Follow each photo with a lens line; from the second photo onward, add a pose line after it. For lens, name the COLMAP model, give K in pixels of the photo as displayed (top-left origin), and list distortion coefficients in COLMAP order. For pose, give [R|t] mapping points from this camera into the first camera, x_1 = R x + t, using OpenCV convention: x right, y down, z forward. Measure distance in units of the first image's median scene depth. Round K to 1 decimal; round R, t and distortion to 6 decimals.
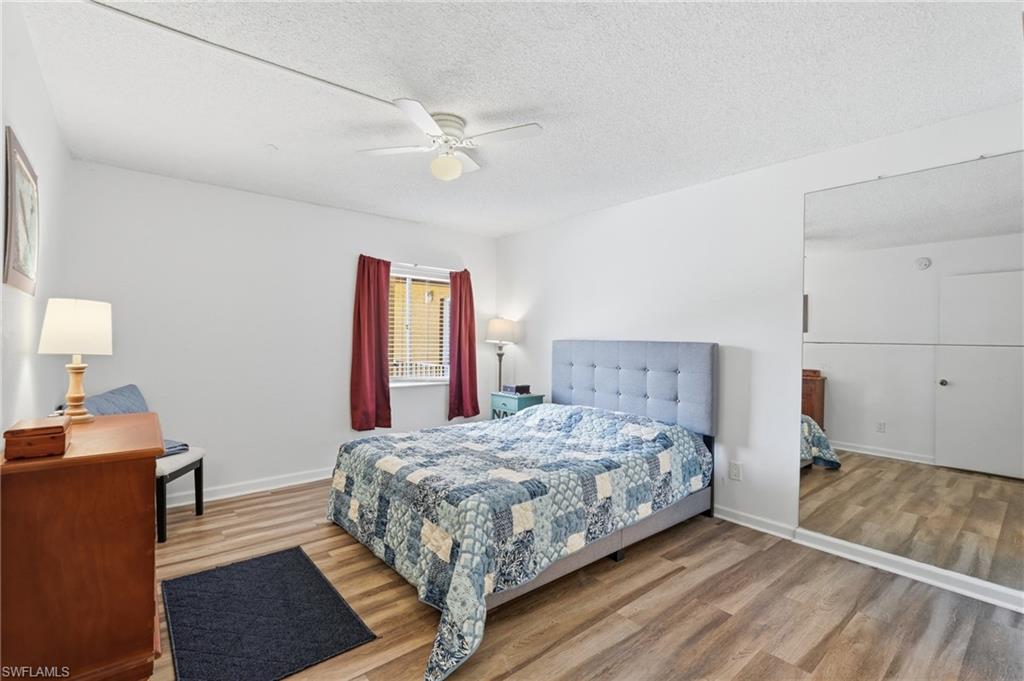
lens RADIAL K [[459.1, 0, 512.0], [0, 459.1, 340.5], [0, 0, 1]] dist [-0.042547, 0.000011]
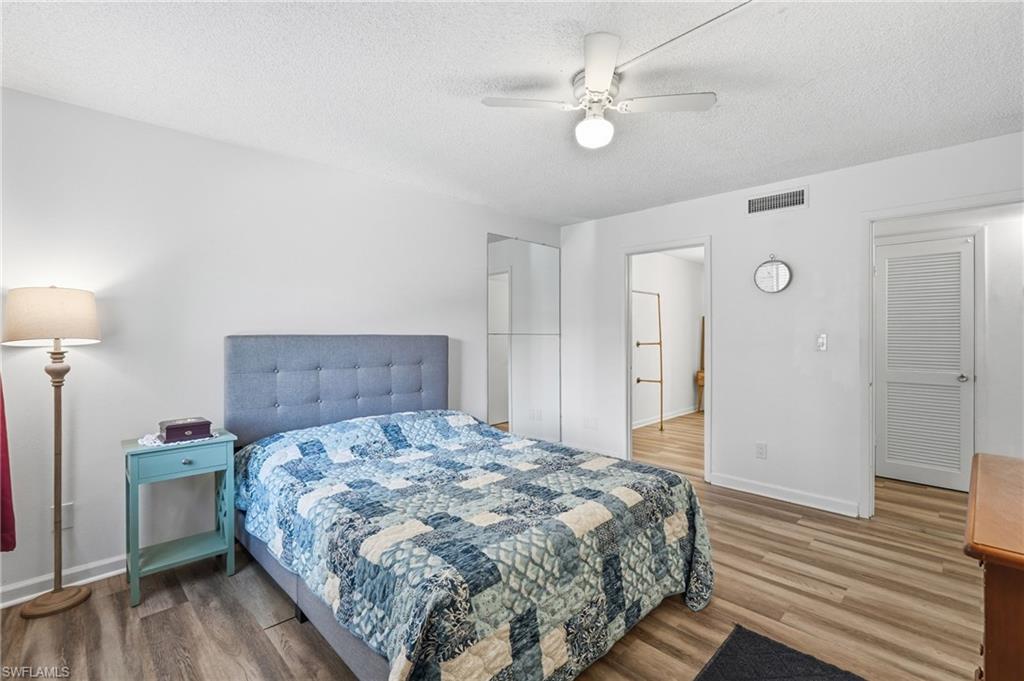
lens RADIAL K [[456.0, 0, 515.7], [0, 456.0, 336.8], [0, 0, 1]] dist [-0.002157, 0.000700]
pose [[-0.075109, -0.020475, 0.996965, -0.873820], [0.003509, 0.999778, 0.020797, -0.016754], [-0.997169, 0.005061, -0.075020, 1.070823]]
